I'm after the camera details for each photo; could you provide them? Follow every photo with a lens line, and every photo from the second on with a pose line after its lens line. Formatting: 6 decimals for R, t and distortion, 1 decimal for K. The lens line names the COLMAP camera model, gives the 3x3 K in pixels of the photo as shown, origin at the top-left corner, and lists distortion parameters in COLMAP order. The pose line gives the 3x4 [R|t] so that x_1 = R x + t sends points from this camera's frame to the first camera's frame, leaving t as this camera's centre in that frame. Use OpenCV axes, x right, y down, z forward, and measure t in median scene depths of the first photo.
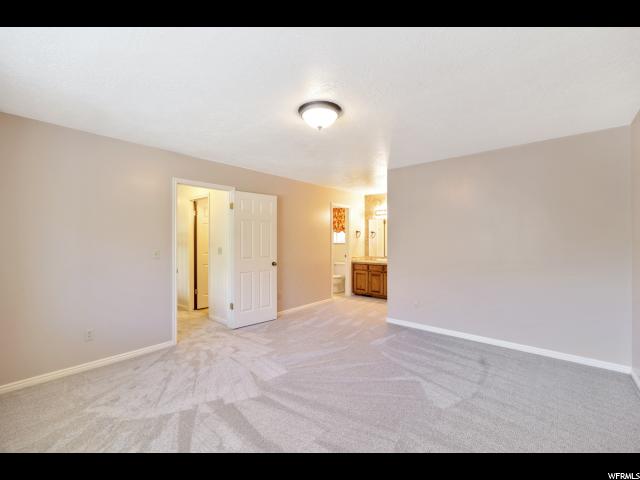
lens RADIAL K [[279.7, 0, 319.9], [0, 279.7, 238.3], [0, 0, 1]] dist [0.010179, 0.000334]
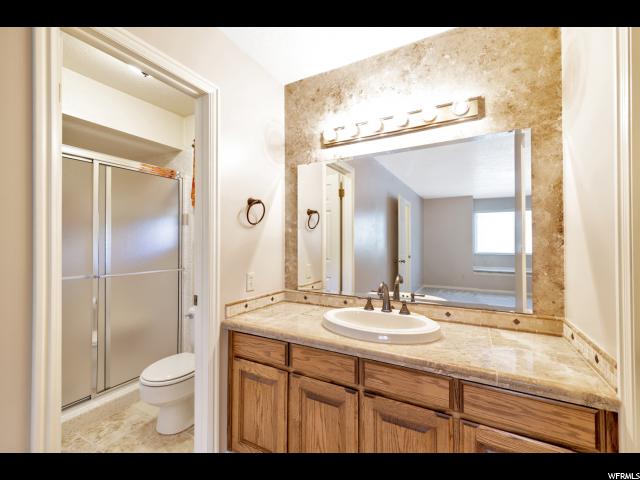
lens RADIAL K [[279.7, 0, 319.5], [0, 279.7, 241.8], [0, 0, 1]] dist [0.010179, 0.000334]
pose [[0.978610, 0.007986, 0.205571, 0.138307], [-0.005087, 0.999880, -0.014628, 0.016949], [-0.205663, 0.013270, 0.978533, 0.715673]]
